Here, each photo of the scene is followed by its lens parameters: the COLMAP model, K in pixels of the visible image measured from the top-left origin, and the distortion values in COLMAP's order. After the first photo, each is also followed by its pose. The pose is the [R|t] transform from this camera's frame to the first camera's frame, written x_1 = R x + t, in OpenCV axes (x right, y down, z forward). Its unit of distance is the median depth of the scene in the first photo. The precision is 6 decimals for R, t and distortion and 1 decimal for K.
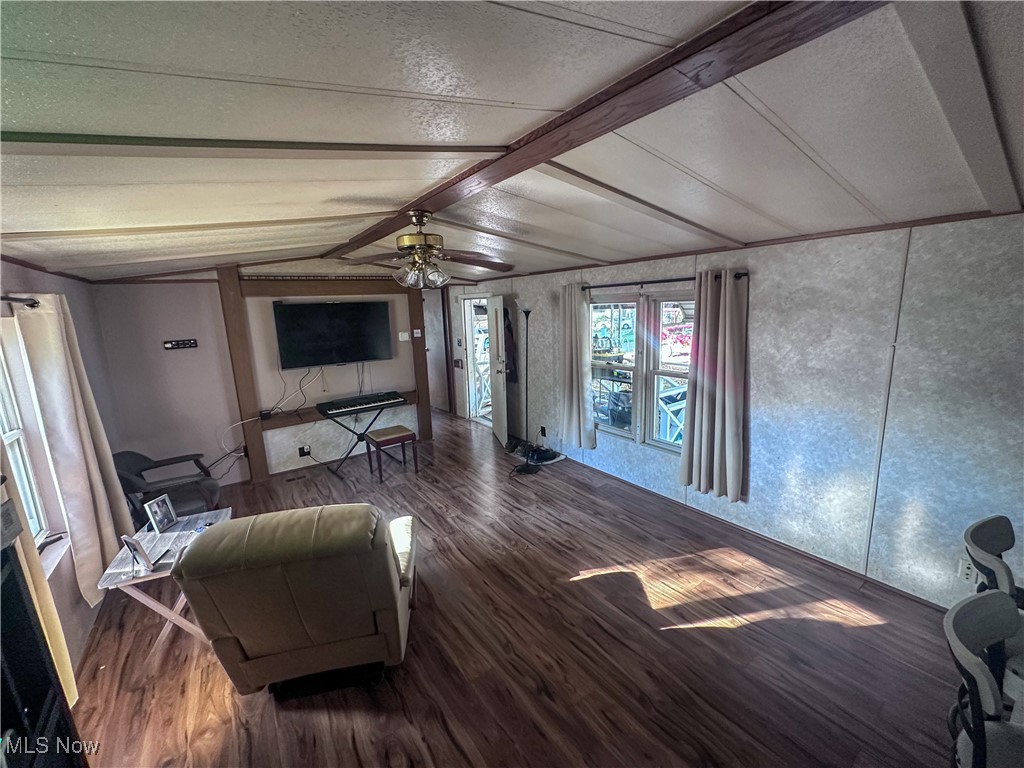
lens RADIAL K [[410.4, 0, 509.9], [0, 410.4, 385.0], [0, 0, 1]] dist [-0.001321, -0.000364]
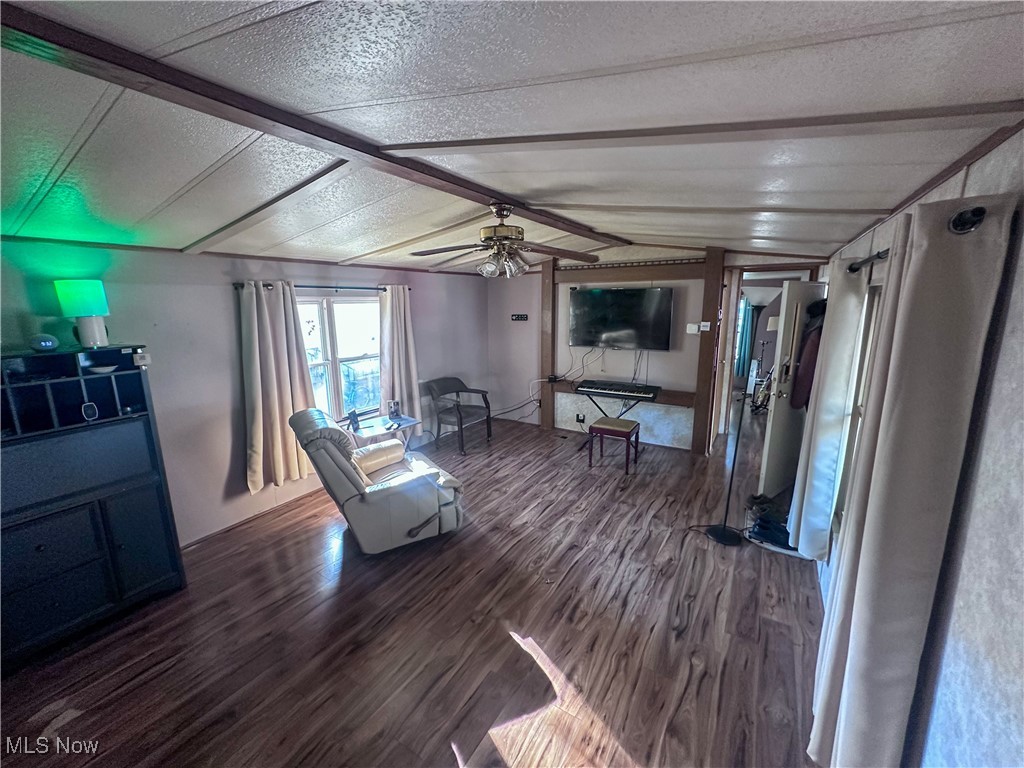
lens RADIAL K [[410.4, 0, 511.5], [0, 410.4, 381.5], [0, 0, 1]] dist [-0.001321, -0.000364]
pose [[0.381429, 0.212638, -0.899609, 0.513062], [-0.182109, 0.971397, 0.152394, -0.092727], [0.906283, 0.105700, 0.409242, 0.399115]]
